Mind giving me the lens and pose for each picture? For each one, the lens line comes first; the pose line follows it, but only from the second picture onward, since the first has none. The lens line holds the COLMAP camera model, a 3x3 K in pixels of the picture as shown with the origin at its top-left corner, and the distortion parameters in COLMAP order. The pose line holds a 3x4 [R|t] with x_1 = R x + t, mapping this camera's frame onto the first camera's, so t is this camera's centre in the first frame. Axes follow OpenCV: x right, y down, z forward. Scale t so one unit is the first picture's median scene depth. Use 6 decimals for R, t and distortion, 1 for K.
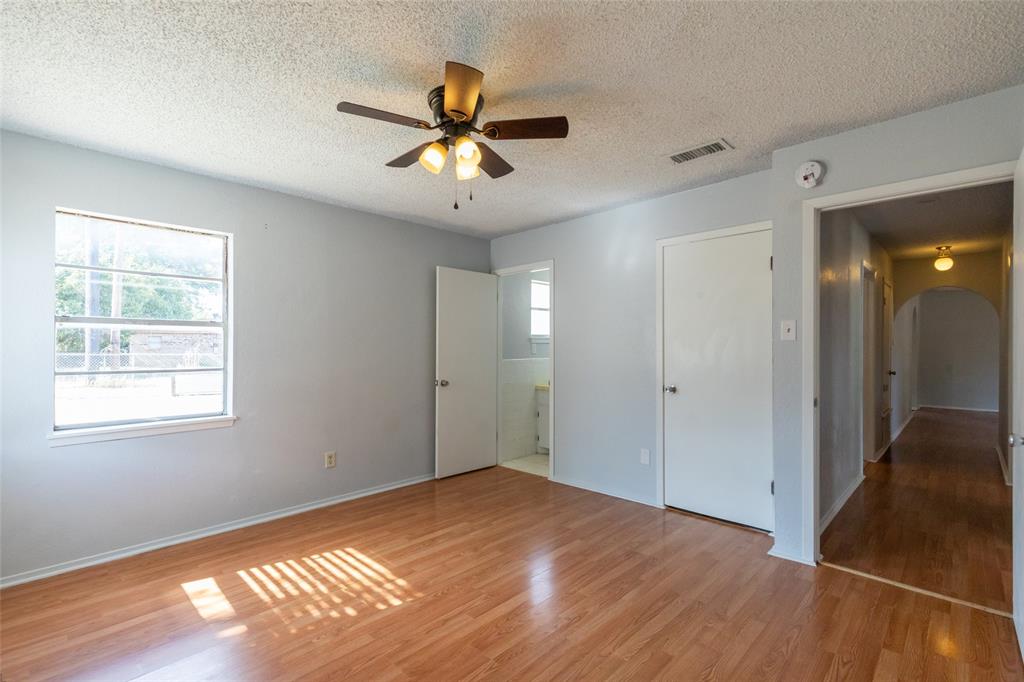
lens RADIAL K [[456.8, 0, 520.4], [0, 456.8, 344.5], [0, 0, 1]] dist [0.002371, -0.000630]
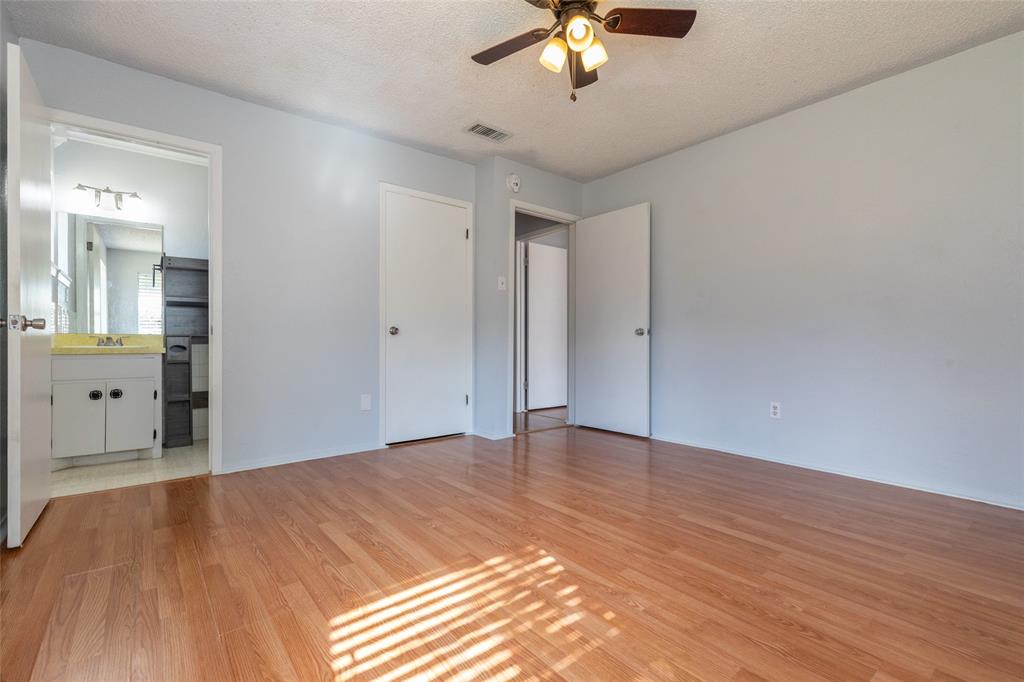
lens RADIAL K [[456.8, 0, 508.8], [0, 456.8, 341.0], [0, 0, 1]] dist [0.002371, -0.000630]
pose [[0.131768, 0.007711, 0.991251, -0.869313], [-0.013757, 0.999888, -0.005949, 0.164301], [-0.991185, -0.012853, 0.131860, 0.802347]]
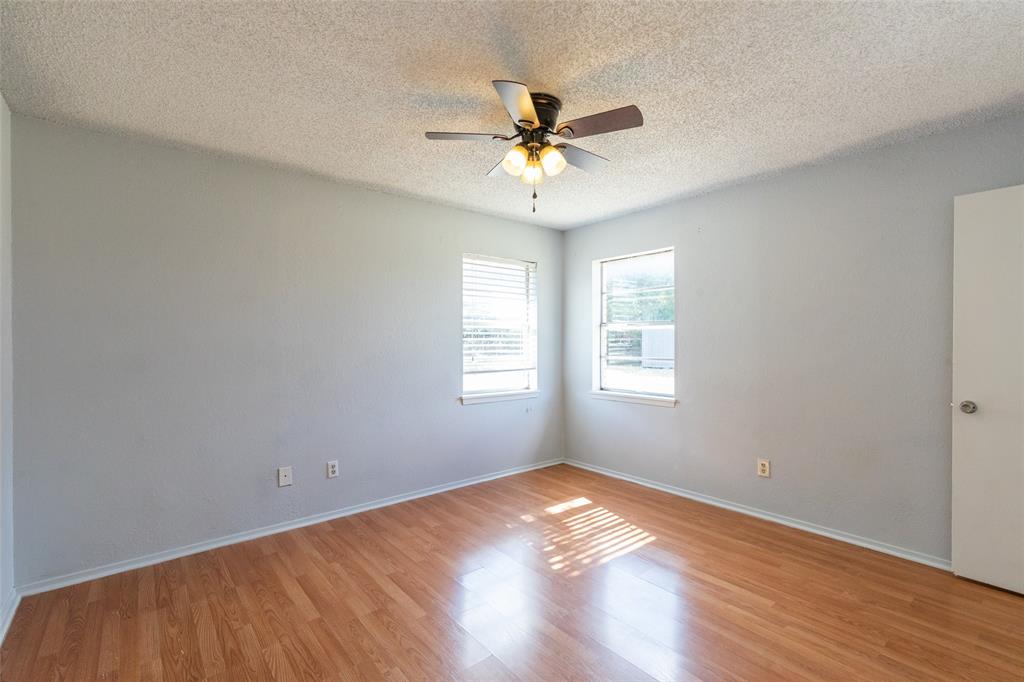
lens RADIAL K [[456.8, 0, 509.6], [0, 456.8, 339.3], [0, 0, 1]] dist [0.002371, -0.000630]
pose [[-0.120796, -0.002437, -0.992674, 0.724829], [0.011250, 0.999929, -0.003824, -0.000673], [0.992614, -0.011629, -0.120760, 0.850201]]
